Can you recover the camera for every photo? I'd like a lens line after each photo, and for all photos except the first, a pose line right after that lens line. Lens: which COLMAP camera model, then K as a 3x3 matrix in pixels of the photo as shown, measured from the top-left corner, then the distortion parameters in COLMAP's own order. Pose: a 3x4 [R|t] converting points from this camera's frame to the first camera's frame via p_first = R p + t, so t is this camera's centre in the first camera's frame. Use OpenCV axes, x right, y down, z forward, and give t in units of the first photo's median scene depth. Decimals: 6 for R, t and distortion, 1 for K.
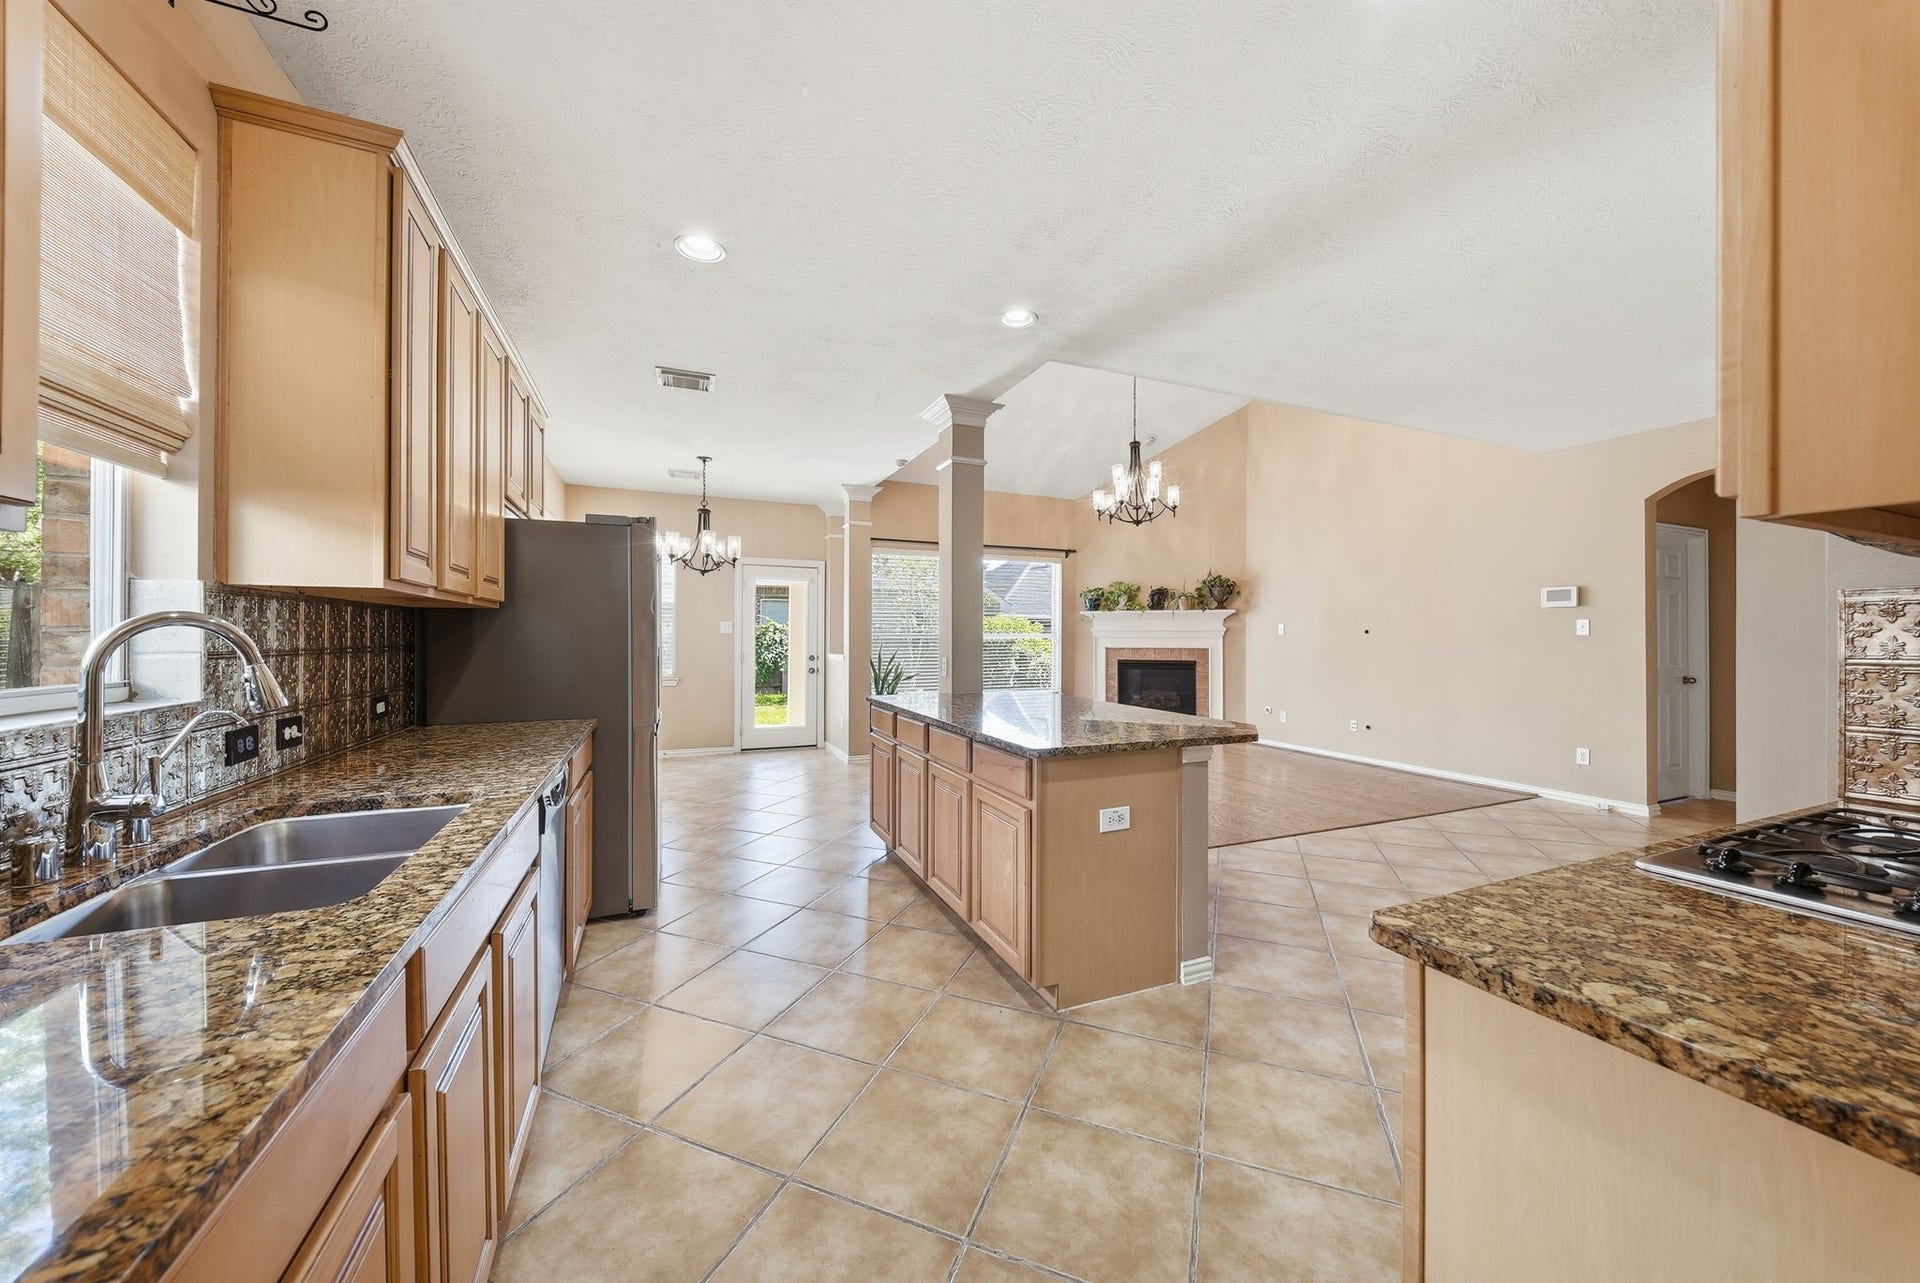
lens RADIAL K [[687.6, 0, 959.9], [0, 687.6, 639.6], [0, 0, 1]] dist [0.000388, -0.000258]
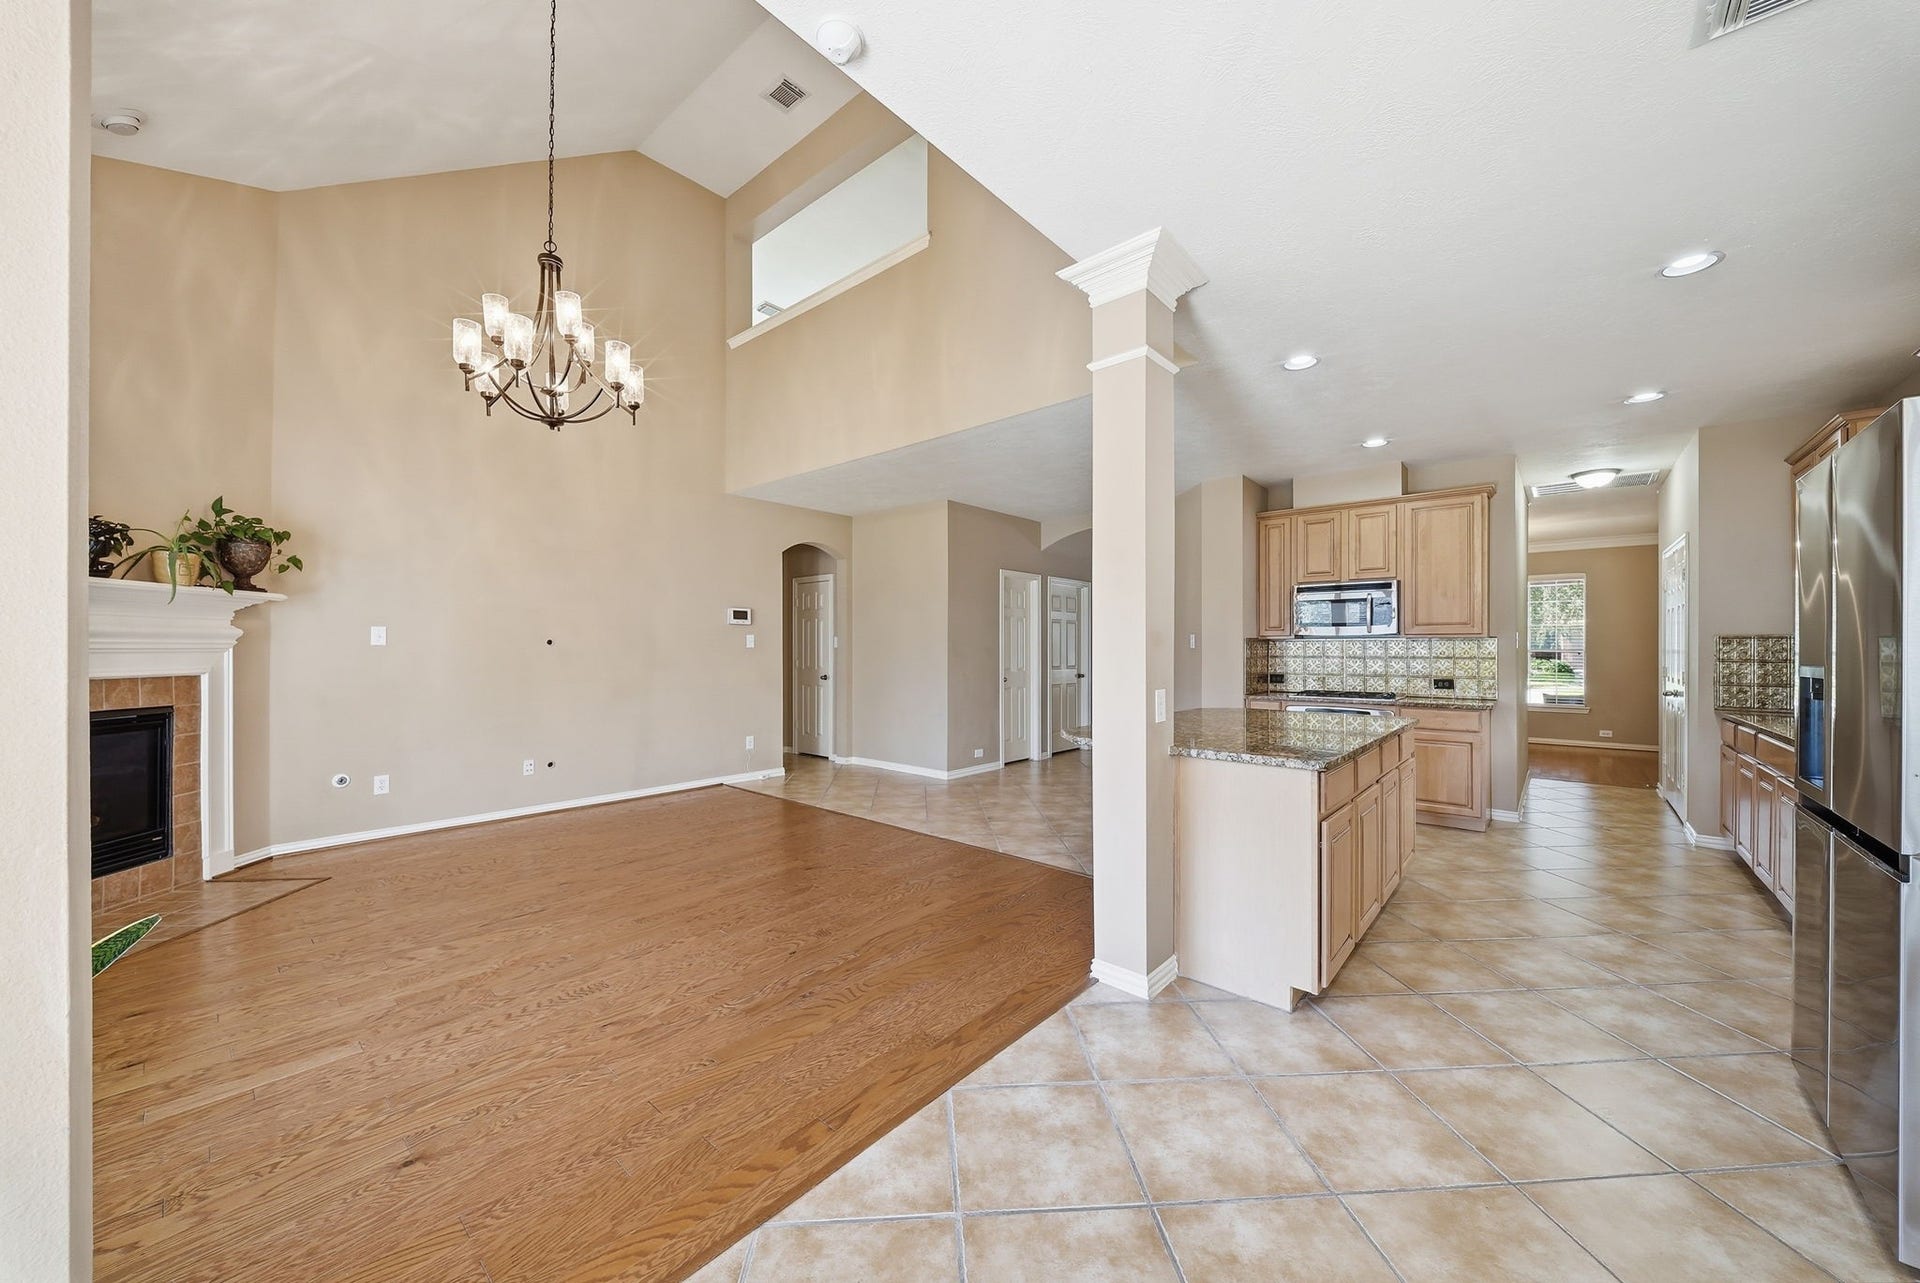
lens RADIAL K [[687.6, 0, 953.8], [0, 687.6, 643.8], [0, 0, 1]] dist [0.000388, -0.000258]
pose [[-0.437208, 0.001825, 0.899359, -0.339334], [0.000370, 0.999998, -0.001849, -0.009290], [-0.899360, -0.000476, -0.437208, 1.013121]]
